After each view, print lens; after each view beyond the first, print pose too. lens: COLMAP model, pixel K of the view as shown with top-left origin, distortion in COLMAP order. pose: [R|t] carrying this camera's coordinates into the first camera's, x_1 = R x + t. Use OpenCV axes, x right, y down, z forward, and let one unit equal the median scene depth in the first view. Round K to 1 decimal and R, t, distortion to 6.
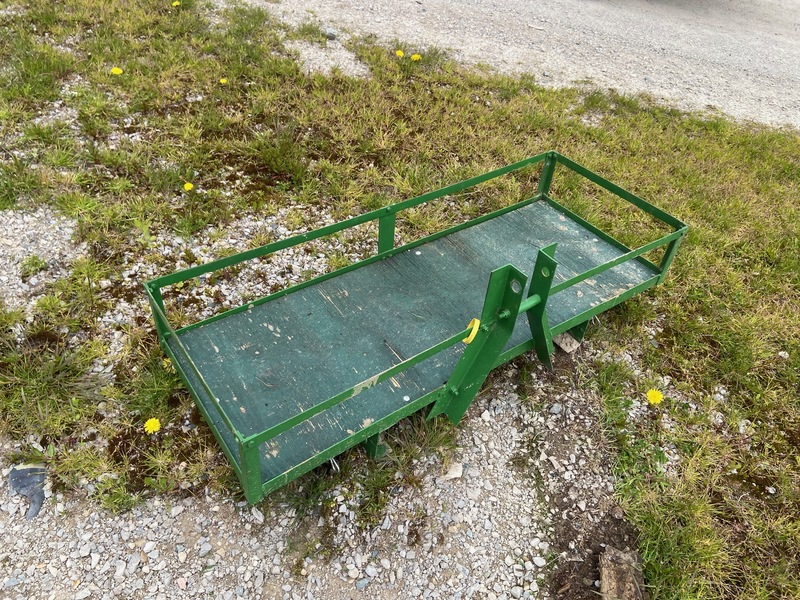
lens RADIAL K [[601.2, 0, 404.6], [0, 601.2, 300.2], [0, 0, 1]] dist [0.120809, -0.149946]
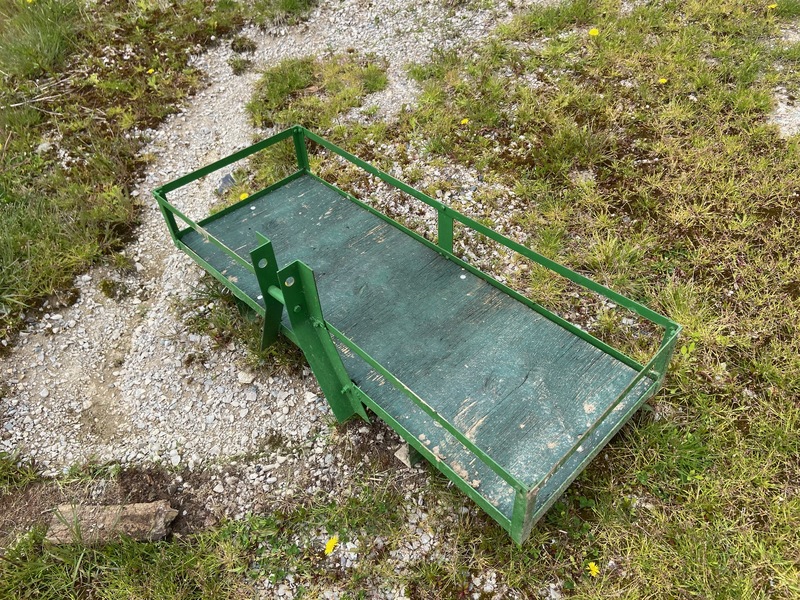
lens RADIAL K [[601.2, 0, 406.1], [0, 601.2, 292.6], [0, 0, 1]] dist [0.120809, -0.149946]
pose [[0.144741, 0.624400, -0.767577, 0.811187], [-0.604389, 0.670002, 0.431058, -0.450747], [0.783431, 0.401523, 0.474357, 0.563025]]
